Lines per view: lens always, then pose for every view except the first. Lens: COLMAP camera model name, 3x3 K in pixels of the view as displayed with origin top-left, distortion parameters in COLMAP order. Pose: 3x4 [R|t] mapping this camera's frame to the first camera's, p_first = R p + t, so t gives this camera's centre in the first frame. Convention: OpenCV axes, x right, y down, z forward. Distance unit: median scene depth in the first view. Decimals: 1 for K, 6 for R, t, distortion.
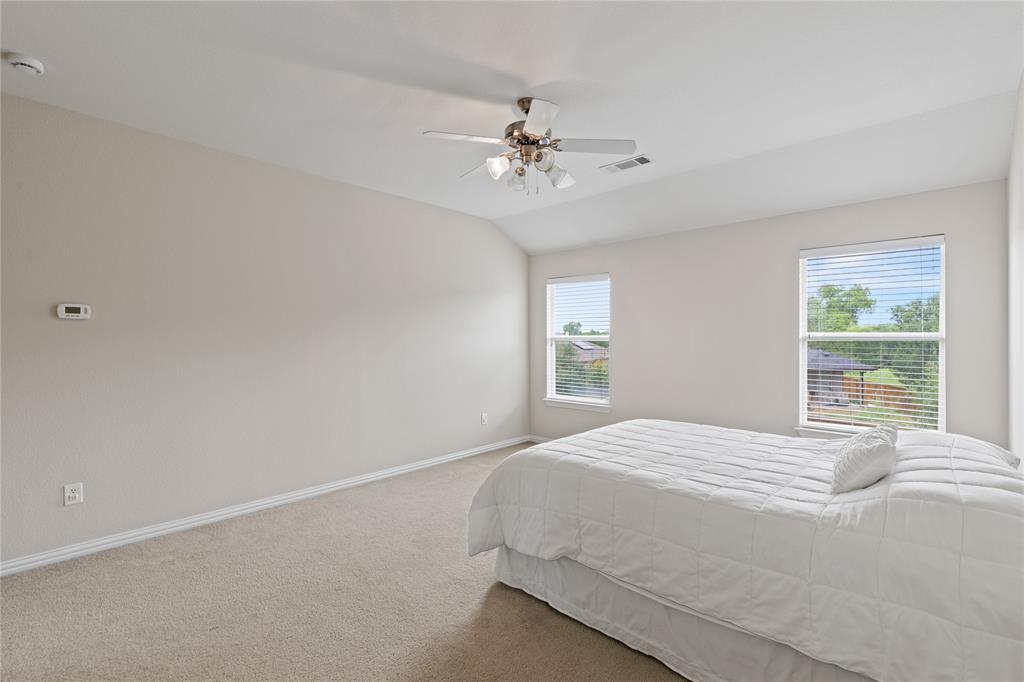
lens RADIAL K [[462.0, 0, 542.0], [0, 462.0, 340.9], [0, 0, 1]] dist [0.002256, 0.000796]
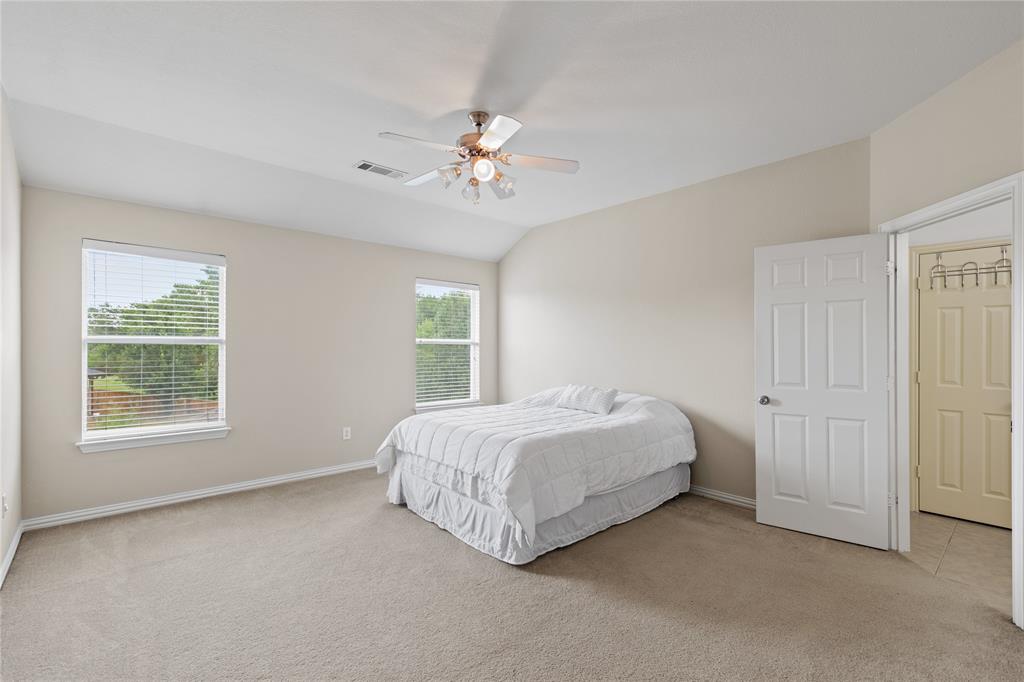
lens RADIAL K [[462.0, 0, 510.8], [0, 462.0, 342.7], [0, 0, 1]] dist [0.002256, 0.000796]
pose [[0.113546, 0.004633, 0.993522, -1.053459], [-0.001811, 0.999988, -0.004456, 0.002412], [-0.993531, -0.001294, 0.113553, 0.810678]]
